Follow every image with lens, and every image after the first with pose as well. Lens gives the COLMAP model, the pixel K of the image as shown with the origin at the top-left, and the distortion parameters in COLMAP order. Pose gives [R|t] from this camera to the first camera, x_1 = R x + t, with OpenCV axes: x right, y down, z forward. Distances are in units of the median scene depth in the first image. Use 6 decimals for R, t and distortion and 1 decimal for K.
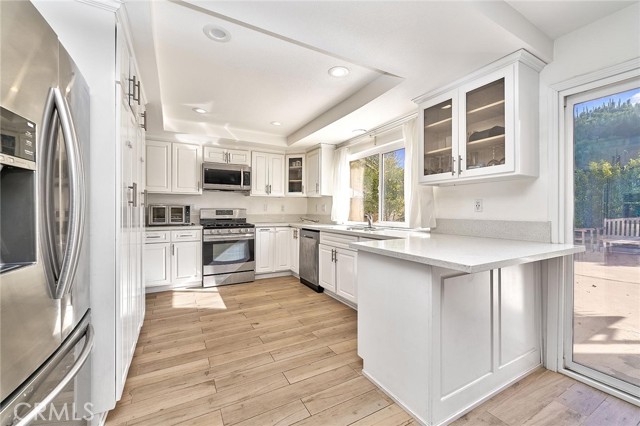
lens RADIAL K [[260.3, 0, 320.0], [0, 260.3, 213.0], [0, 0, 1]] dist [0.000458, 0.000019]
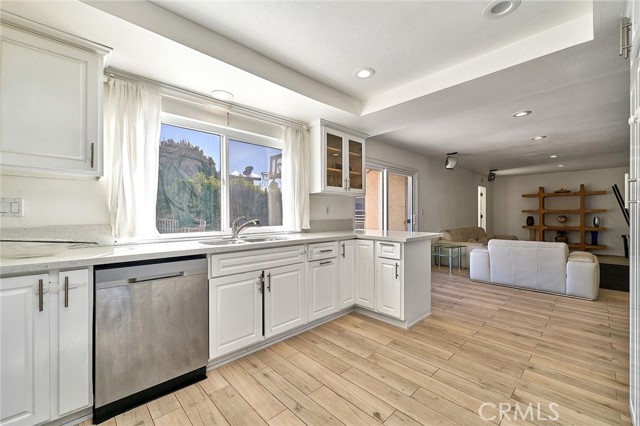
lens RADIAL K [[262.7, 0, 320.0], [0, 262.7, 213.0], [0, 0, 1]] dist [0.000255, 0.000007]
pose [[-0.249344, 0.001217, 0.968414, -0.533630], [0.010514, 0.999944, 0.001451, -0.009884], [-0.968358, 0.010544, -0.249342, 0.878789]]
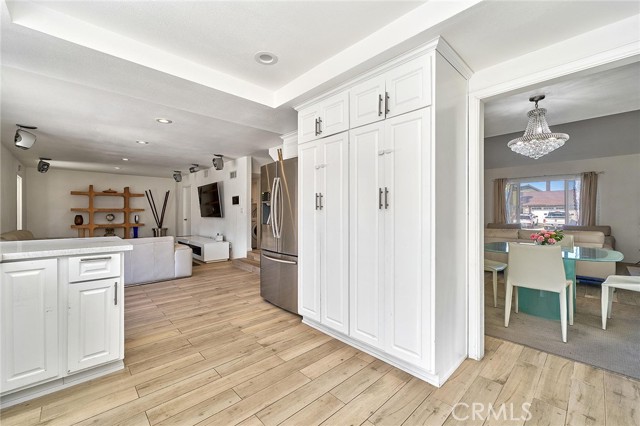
lens RADIAL K [[263.5, 0, 313.6], [0, 263.5, 211.9], [0, 0, 1]] dist [0.000235, 0.000020]
pose [[-0.972545, -0.001352, -0.232713, -0.160773], [-0.003622, 0.999950, 0.009327, -0.011315], [0.232689, 0.009914, -0.972501, 1.068335]]
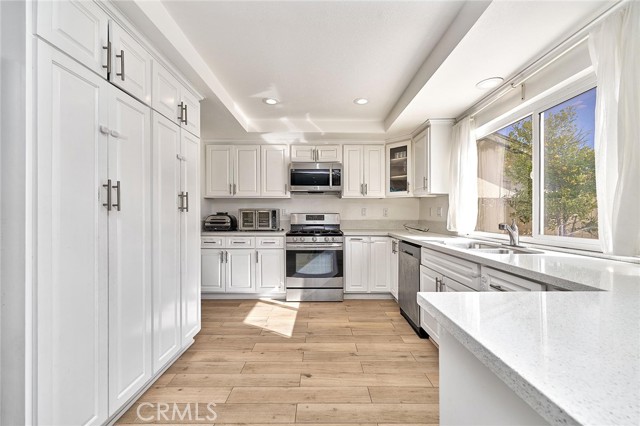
lens RADIAL K [[258.8, 0, 320.0], [0, 258.8, 213.0], [0, 0, 1]] dist [0.000059, 0.000098]
pose [[0.875895, -0.003705, -0.482487, 0.087546], [-0.004744, 0.999856, -0.016289, -0.003769], [0.482478, 0.016557, 0.875751, 0.274672]]
